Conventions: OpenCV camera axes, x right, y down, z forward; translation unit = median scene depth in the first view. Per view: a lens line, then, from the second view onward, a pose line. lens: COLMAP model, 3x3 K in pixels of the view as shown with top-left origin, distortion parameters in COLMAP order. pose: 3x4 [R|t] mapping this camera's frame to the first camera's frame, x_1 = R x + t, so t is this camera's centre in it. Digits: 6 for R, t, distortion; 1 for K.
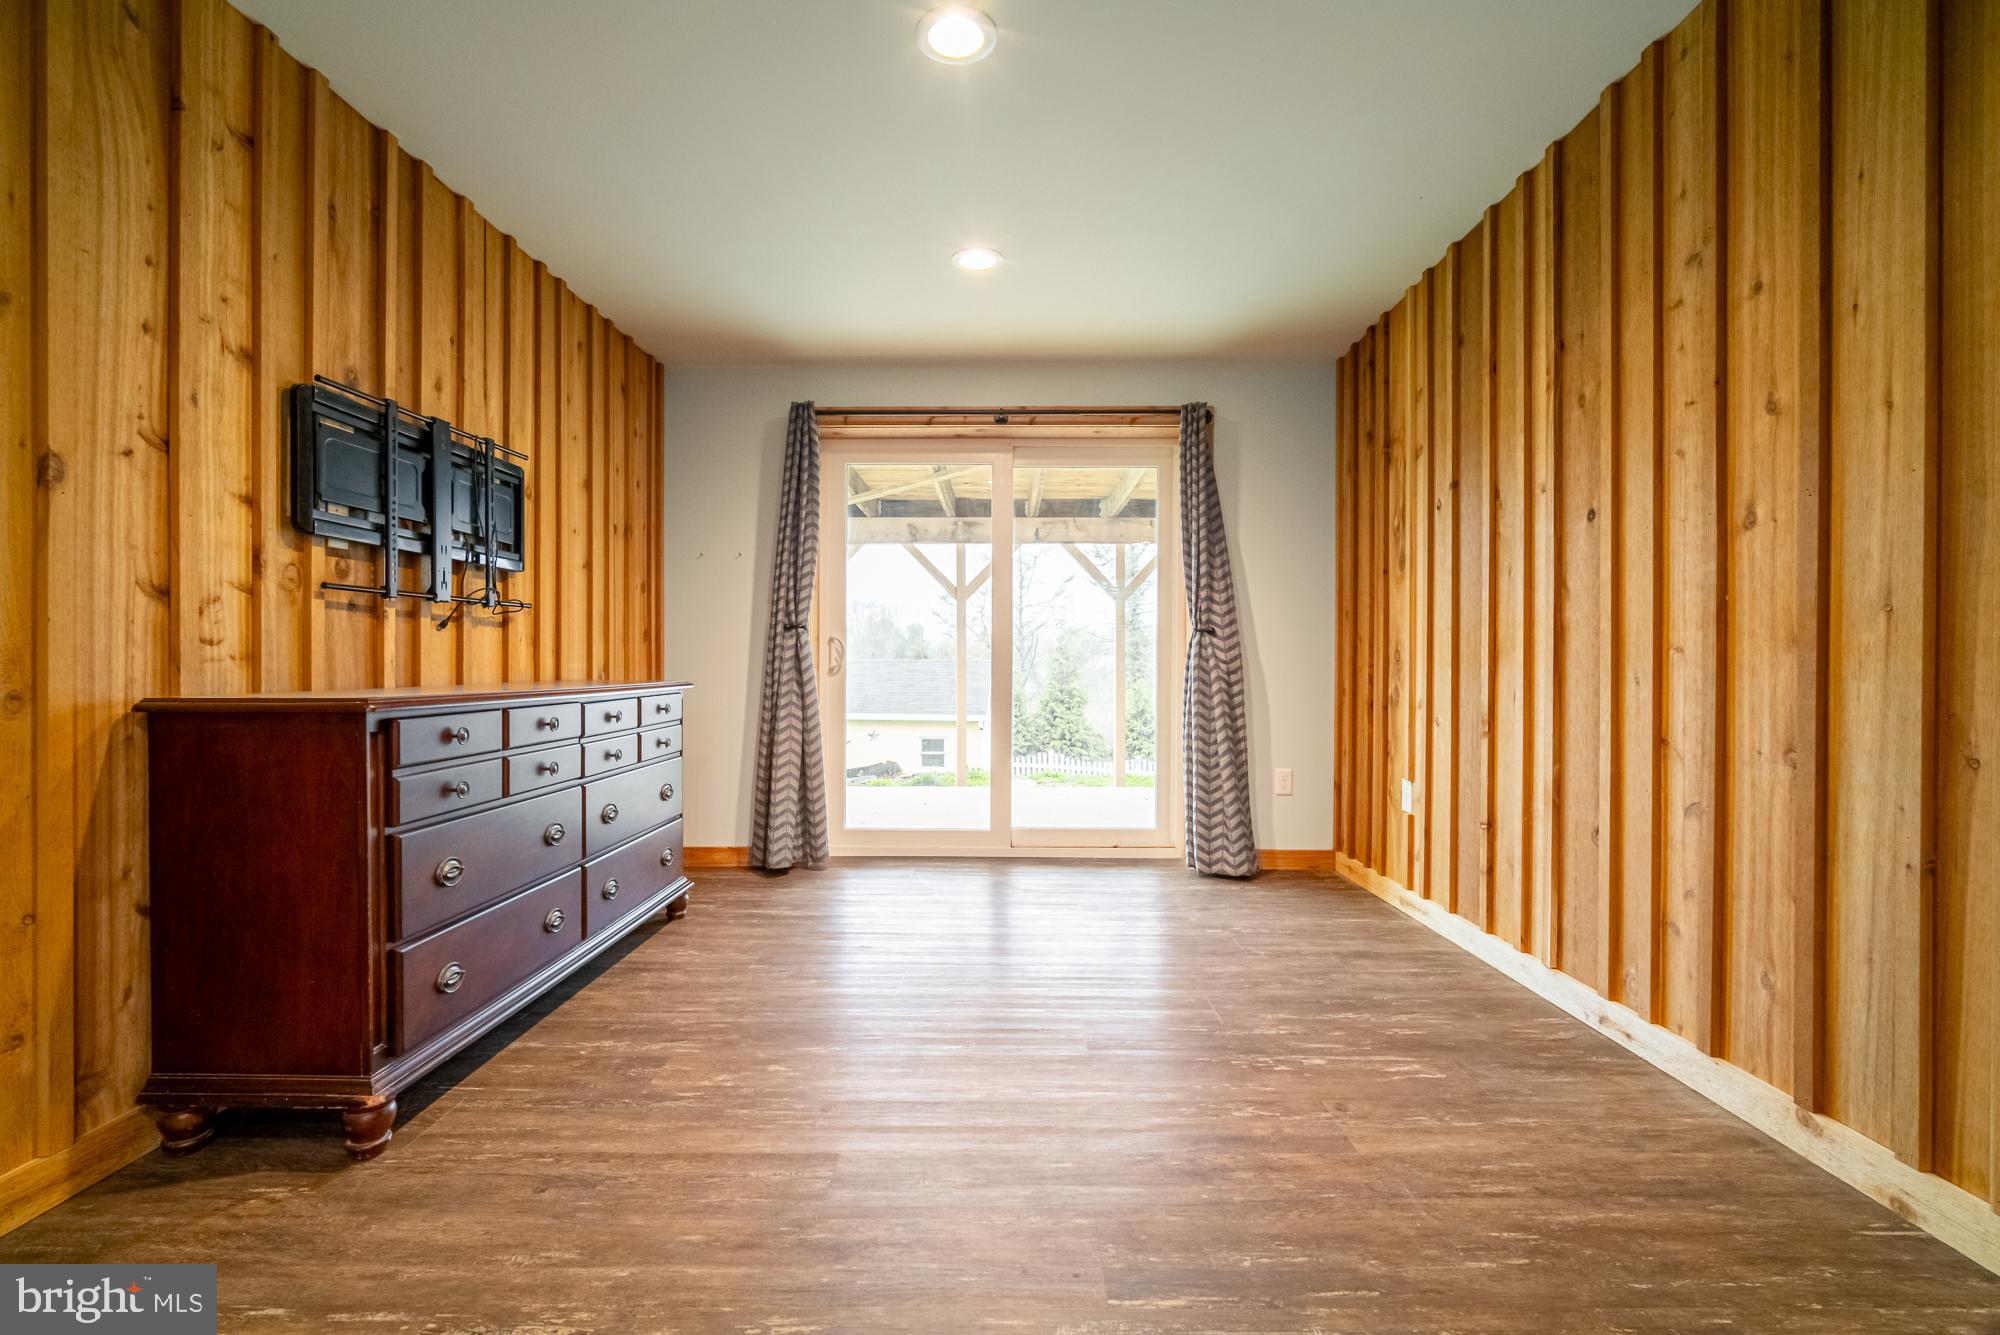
lens RADIAL K [[876.0, 0, 1005.0], [0, 876.0, 670.7], [0, 0, 1]] dist [-0.011908, 0.004482]
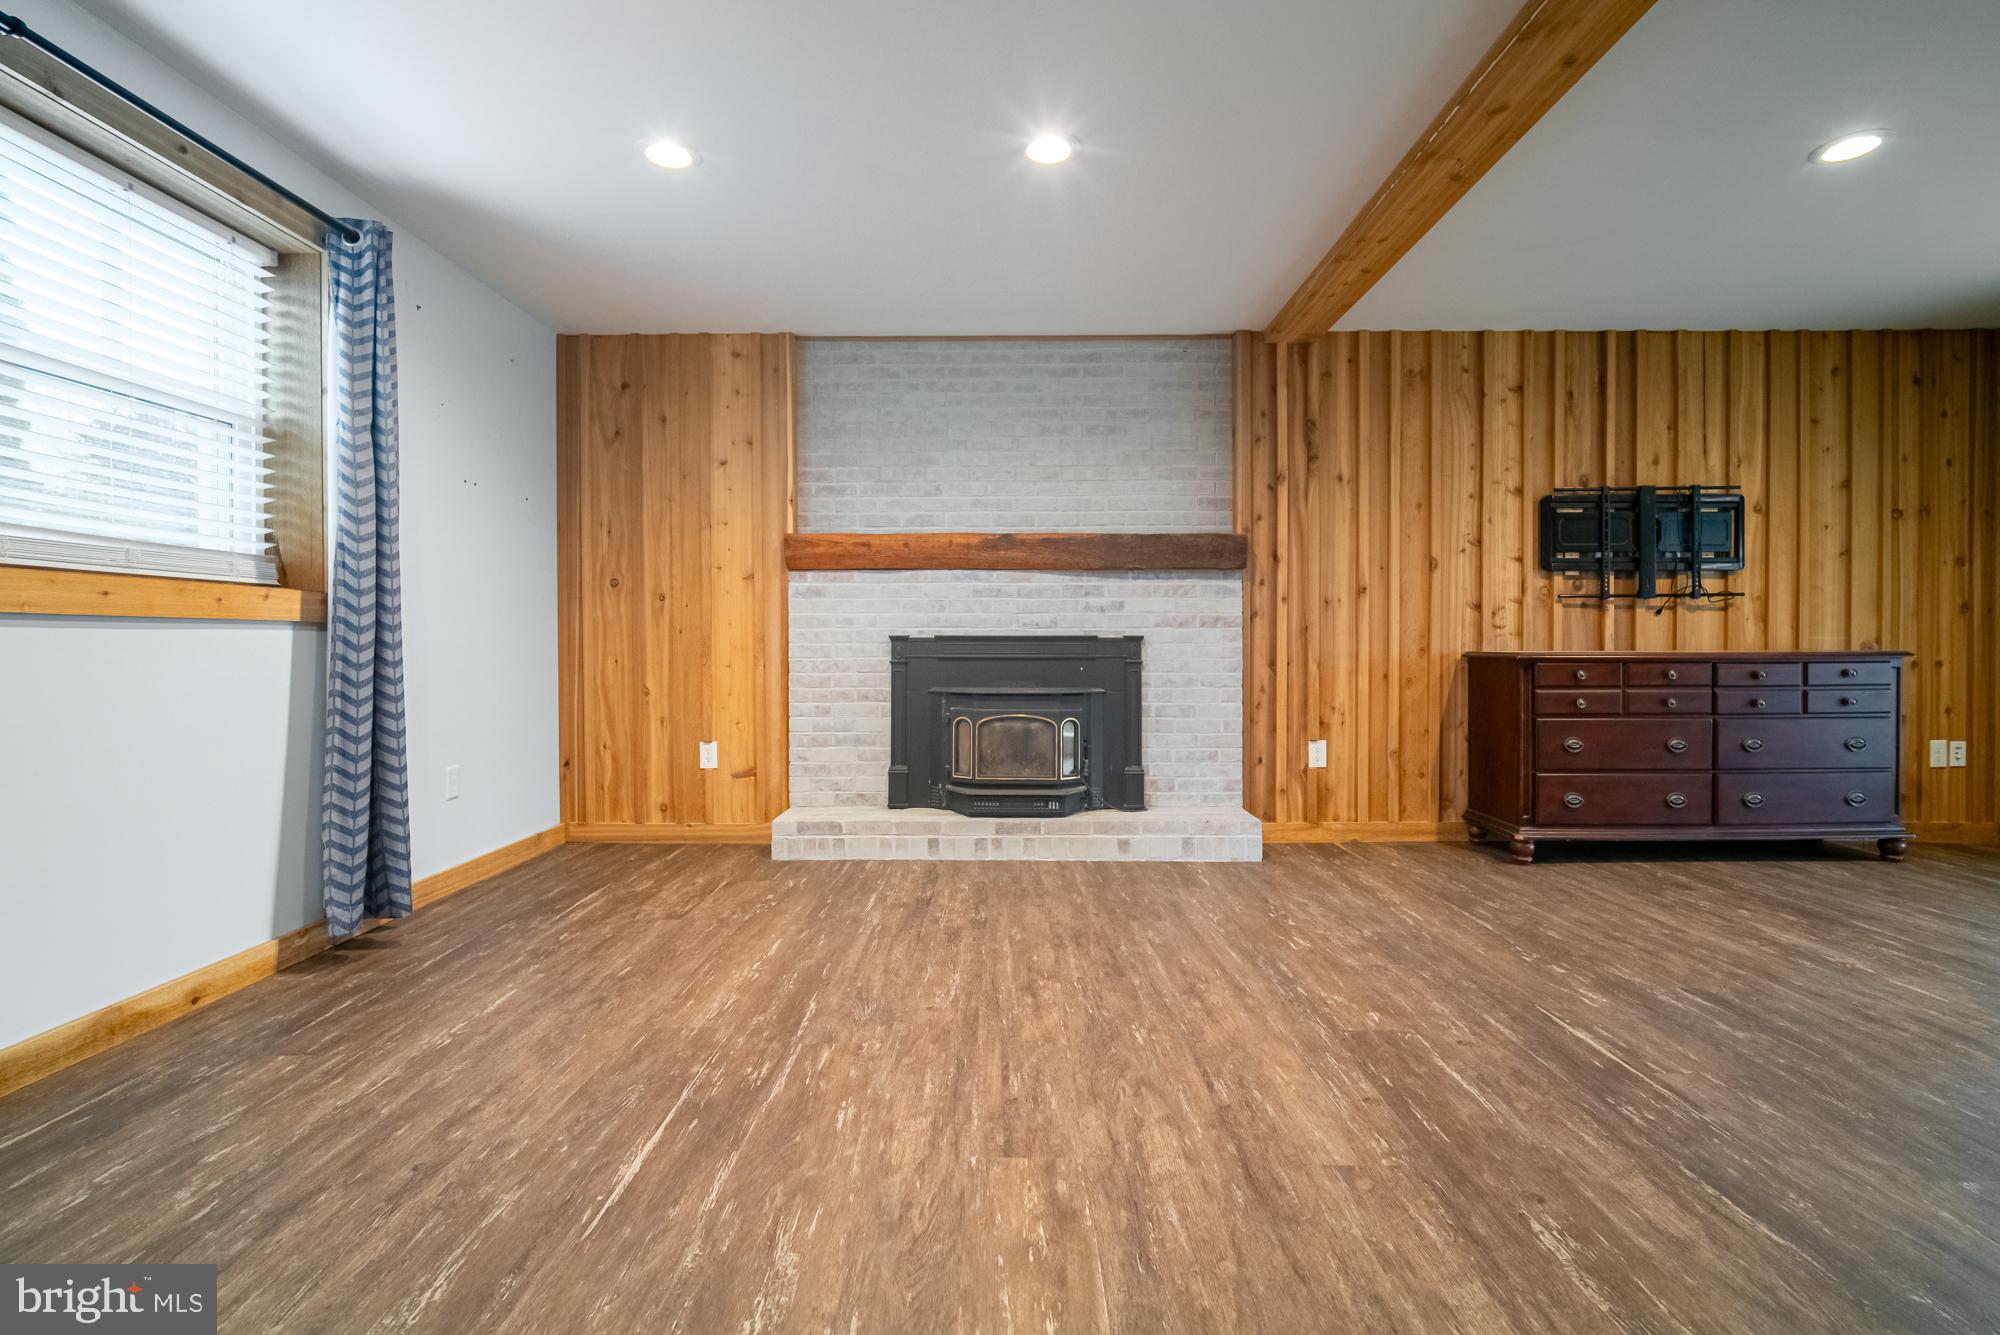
lens RADIAL K [[886.3, 0, 1019.4], [0, 886.3, 643.4], [0, 0, 1]] dist [-0.011333, 0.003353]
pose [[0.029572, 0.001274, -0.999562, 1.007848], [-0.004876, 0.999987, 0.001130, 0.008393], [0.999551, 0.004841, 0.029578, -0.220728]]
